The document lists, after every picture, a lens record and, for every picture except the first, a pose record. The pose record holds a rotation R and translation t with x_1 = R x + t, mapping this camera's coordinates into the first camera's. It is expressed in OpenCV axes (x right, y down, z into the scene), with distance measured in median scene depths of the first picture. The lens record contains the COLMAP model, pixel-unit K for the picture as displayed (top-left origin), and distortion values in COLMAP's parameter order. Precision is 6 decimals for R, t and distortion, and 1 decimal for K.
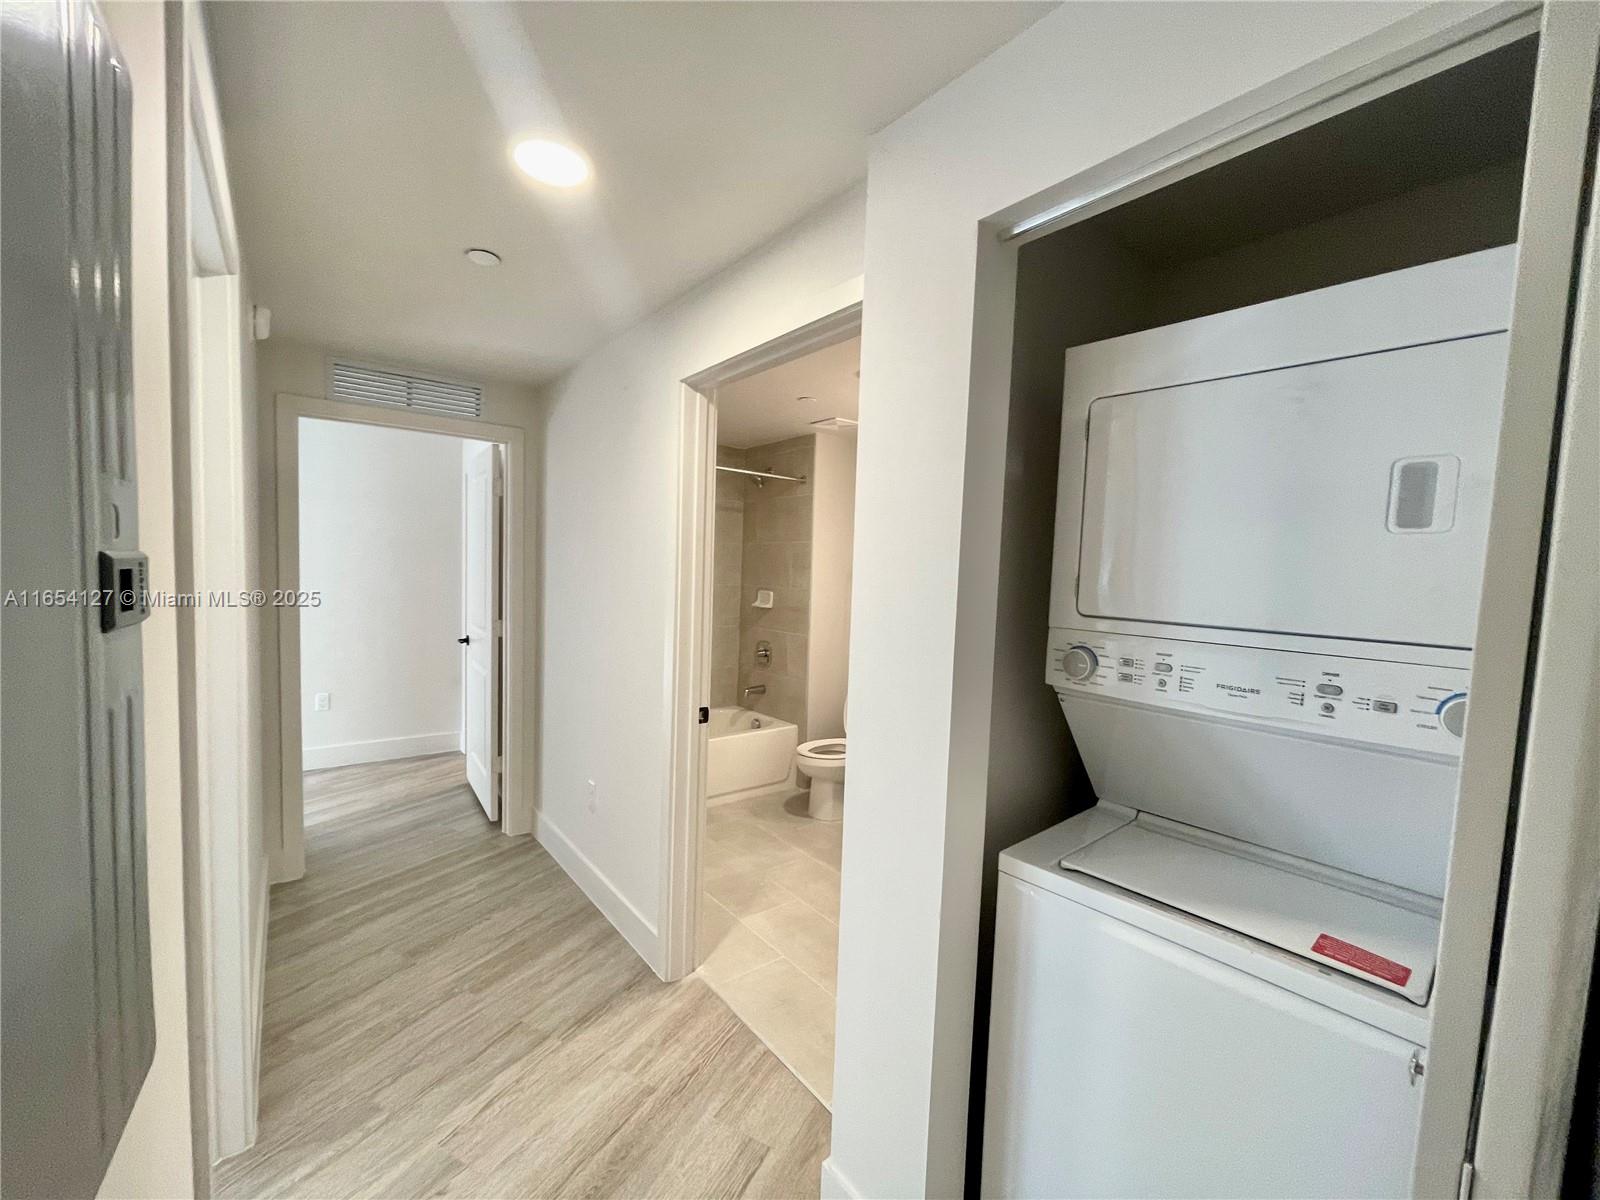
lens RADIAL K [[638.6, 0, 802.6], [0, 638.6, 605.5], [0, 0, 1]] dist [-0.002075, -0.000122]
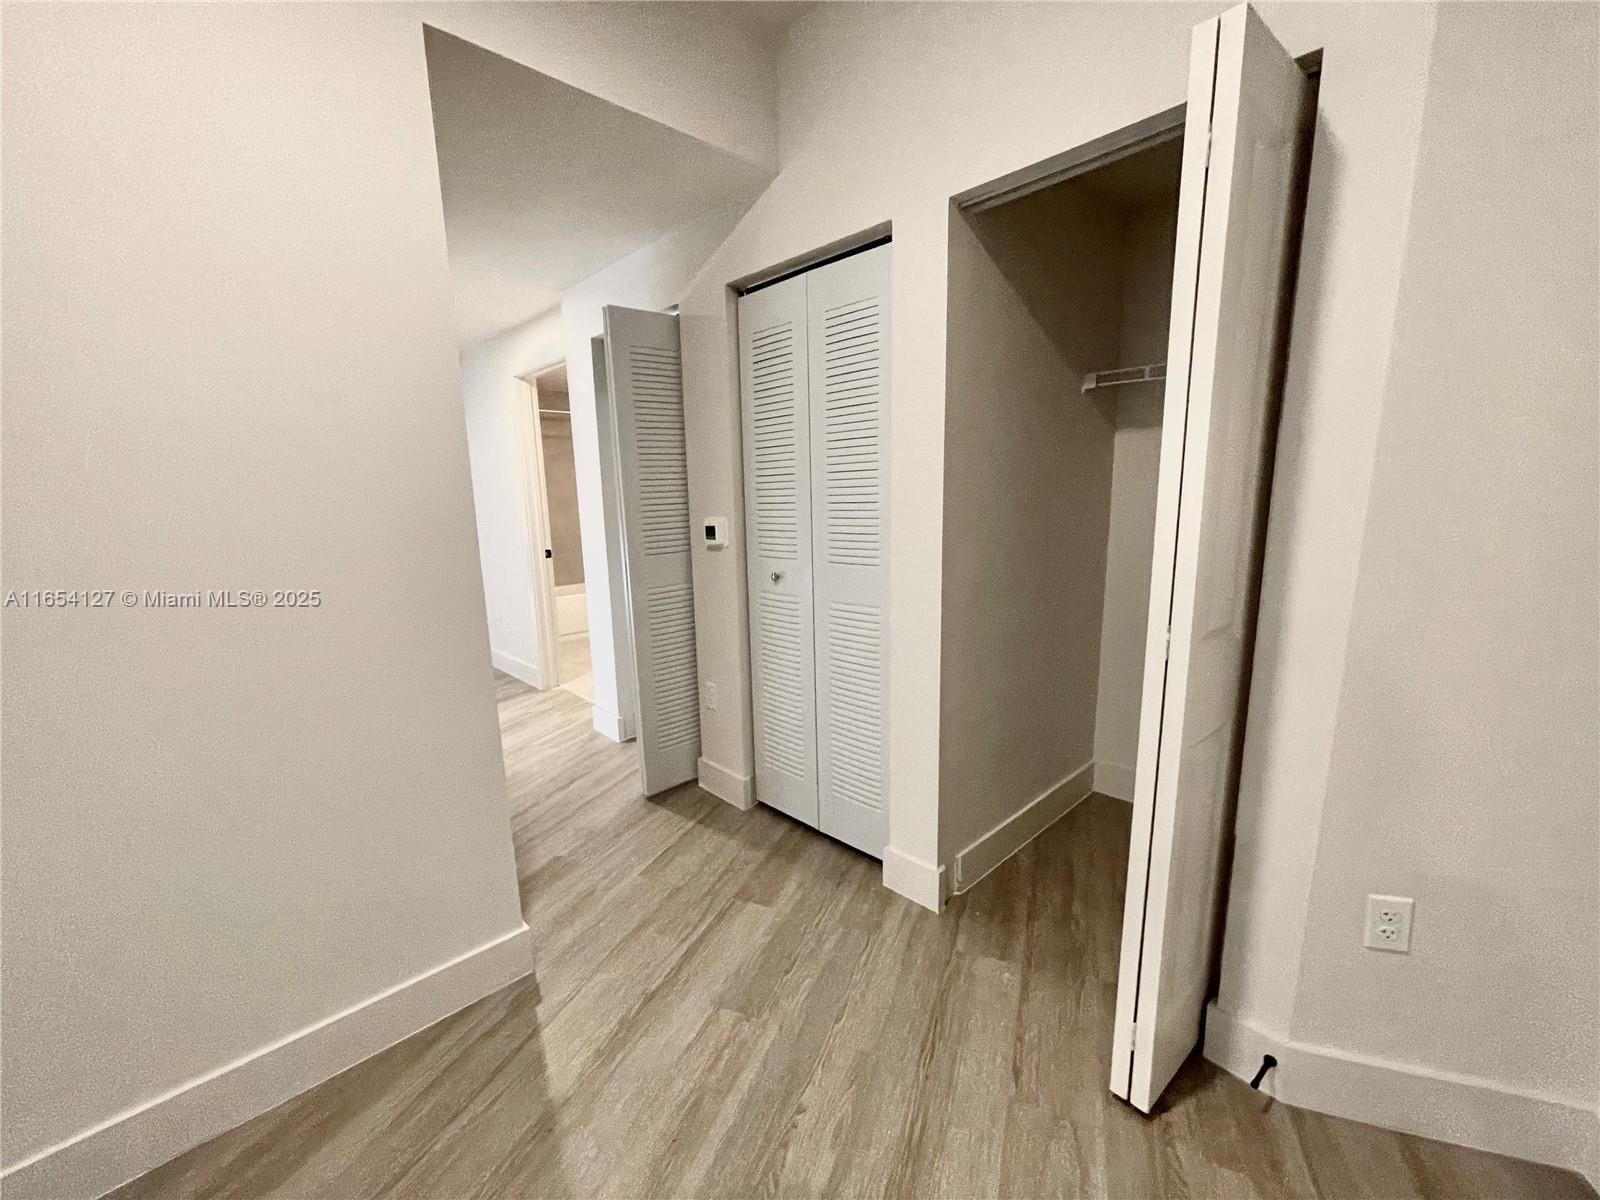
lens RADIAL K [[638.6, 0, 799.6], [0, 638.6, 604.9], [0, 0, 1]] dist [-0.002075, -0.000122]
pose [[0.993865, -0.074232, 0.081985, 0.438920], [0.063488, 0.989911, 0.126672, 0.132462], [-0.090561, -0.120690, 0.988551, -1.011090]]
